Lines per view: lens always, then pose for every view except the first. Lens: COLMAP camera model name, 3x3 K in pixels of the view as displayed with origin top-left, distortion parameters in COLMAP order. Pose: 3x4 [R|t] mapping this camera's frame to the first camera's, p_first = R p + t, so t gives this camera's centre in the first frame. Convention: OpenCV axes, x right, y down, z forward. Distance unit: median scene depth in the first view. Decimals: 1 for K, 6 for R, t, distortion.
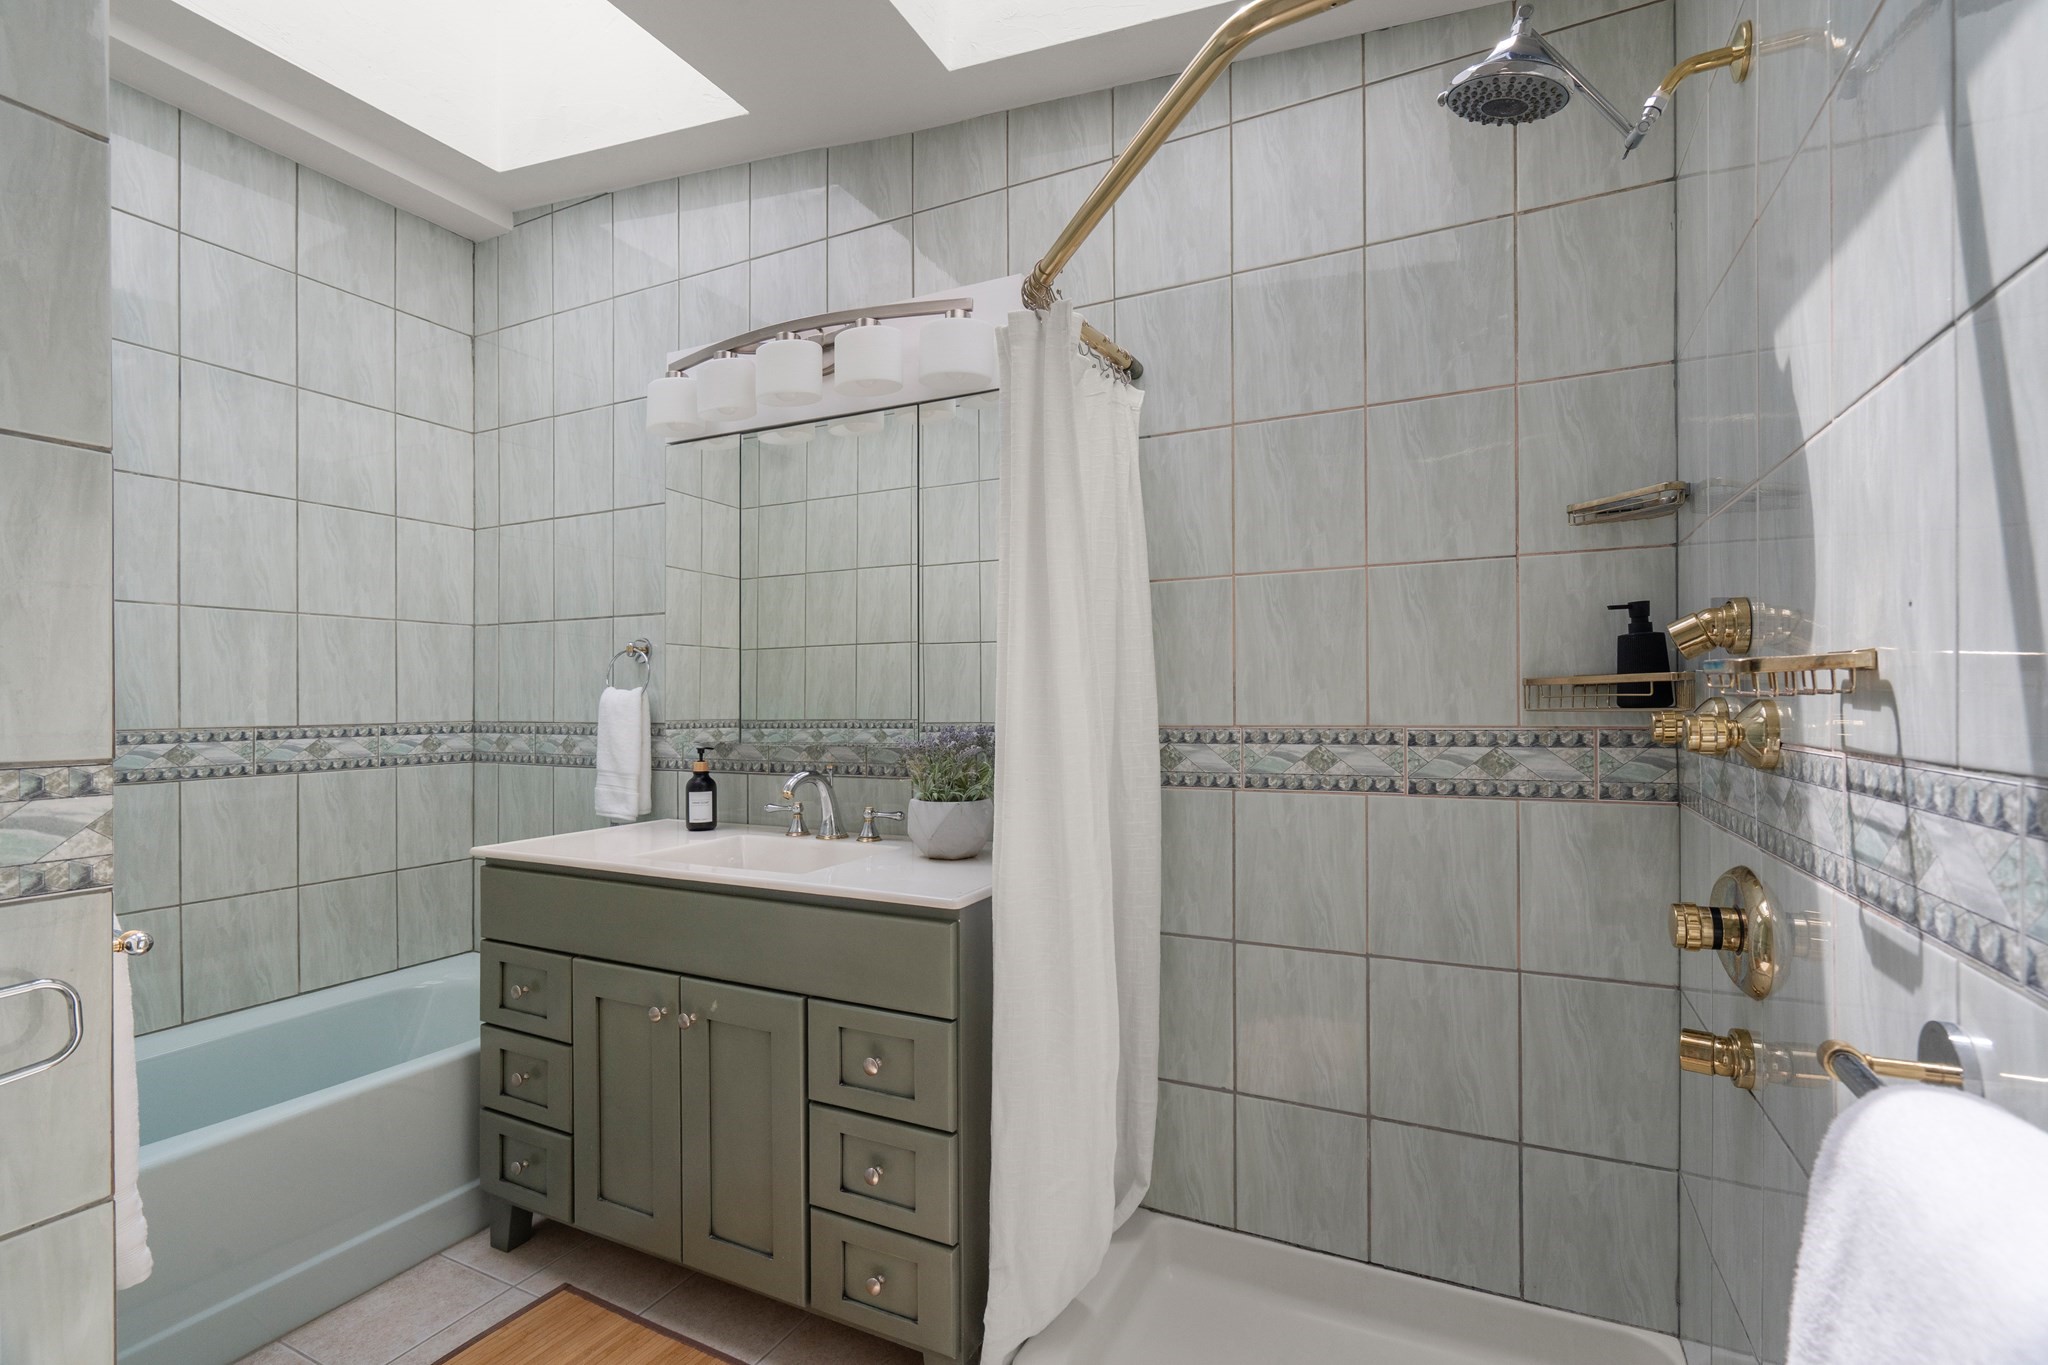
lens RADIAL K [[933.6, 0, 1028.7], [0, 933.6, 691.2], [0, 0, 1]] dist [-0.002249, -0.000677]
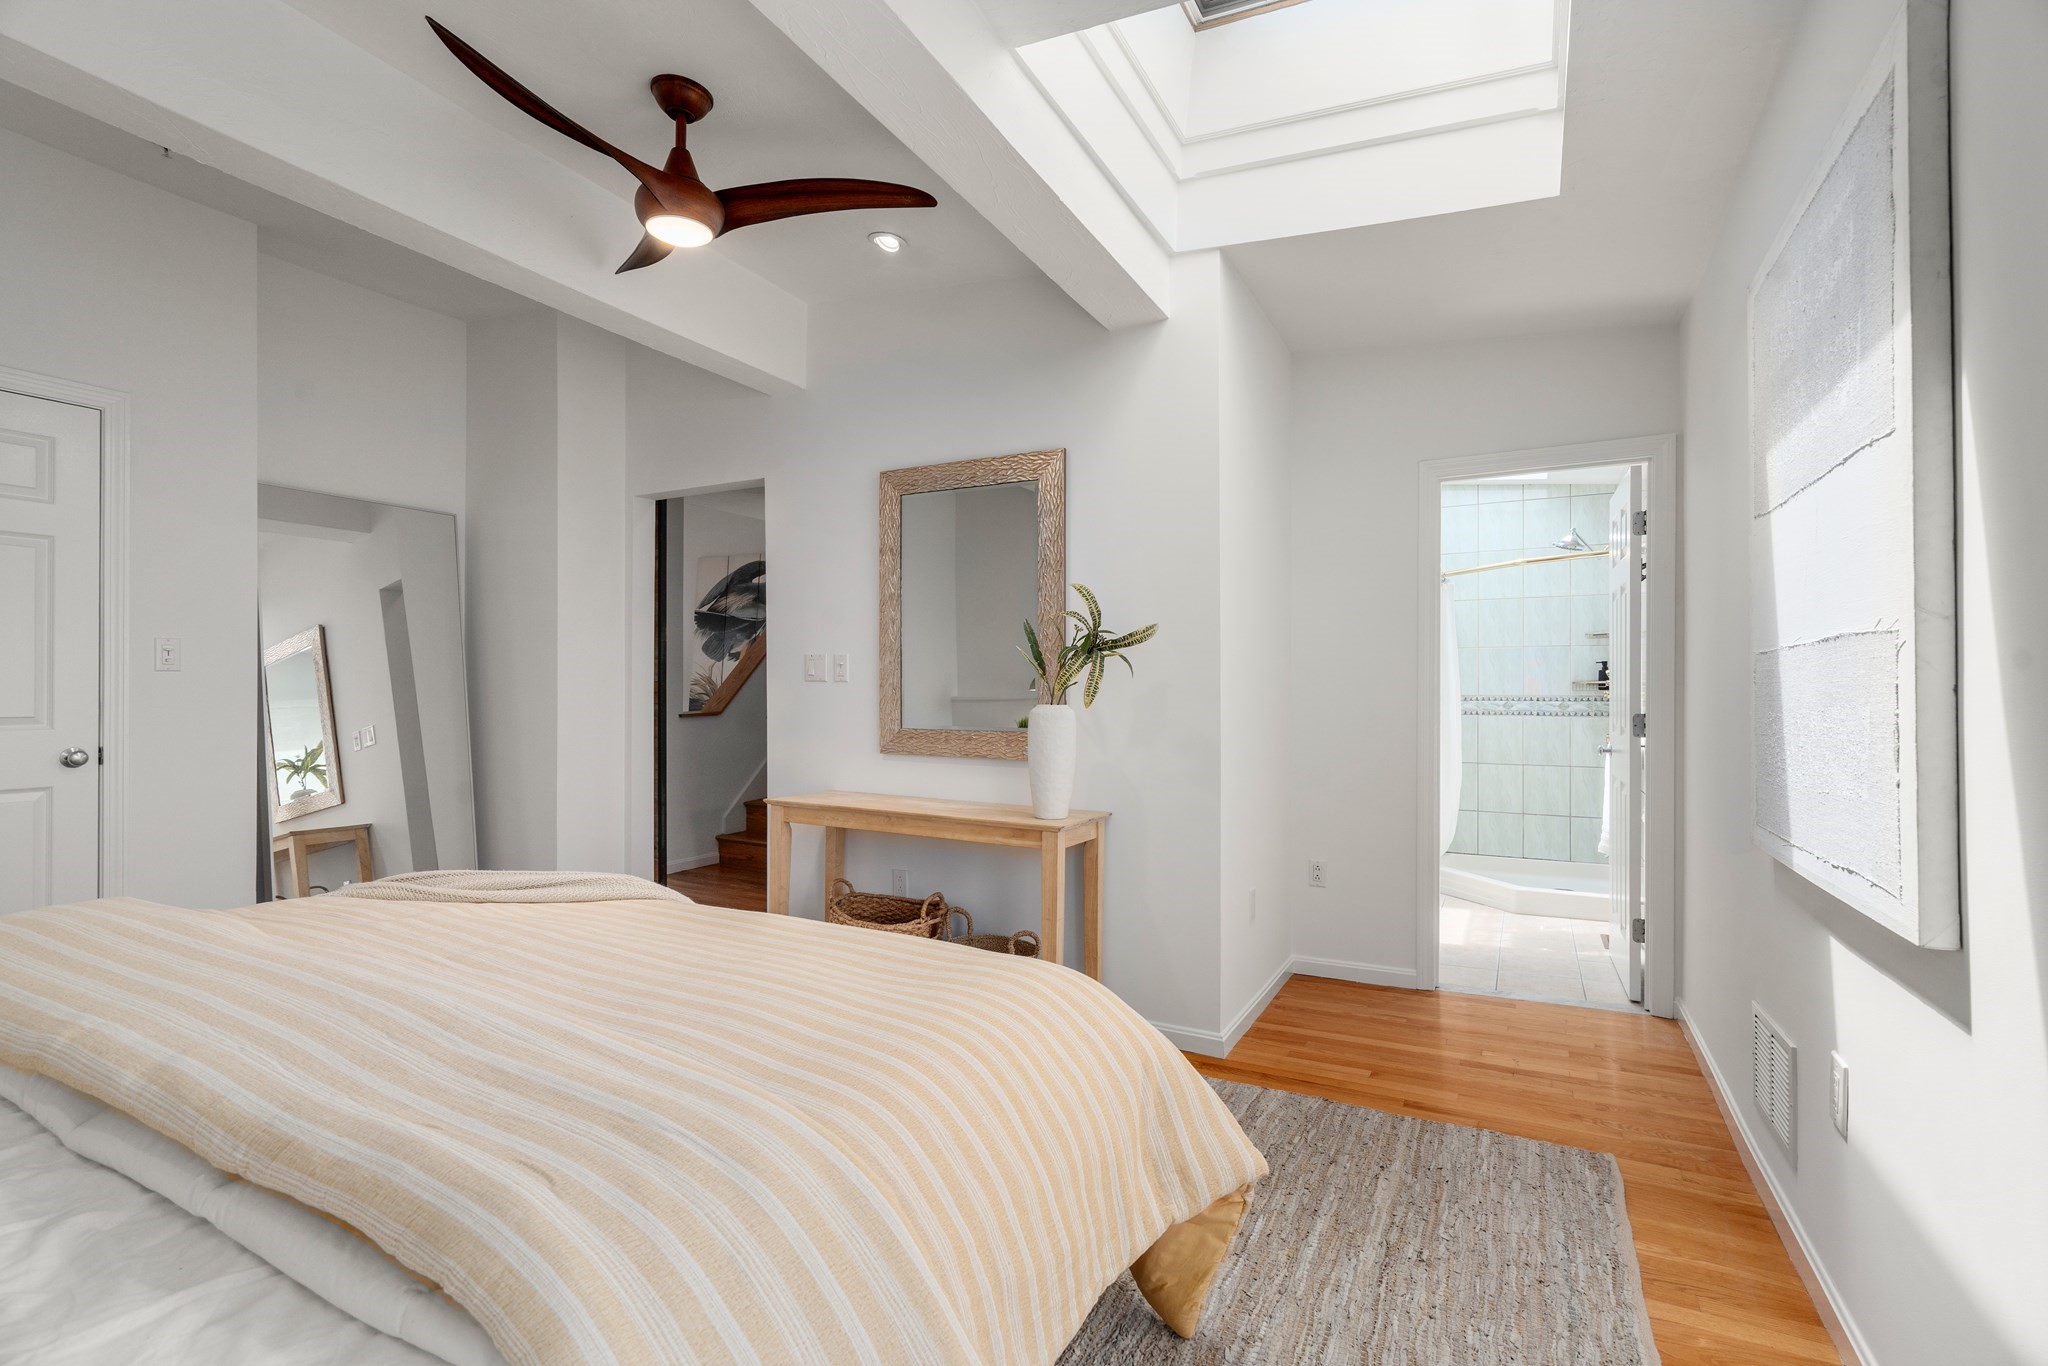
lens RADIAL K [[933.6, 0, 1016.1], [0, 933.6, 686.7], [0, 0, 1]] dist [-0.002249, -0.000677]
pose [[0.998982, 0.012191, -0.043427, -1.352395], [-0.012062, 0.999922, 0.003231, 0.018036], [0.043464, -0.002704, 0.999051, -2.495450]]
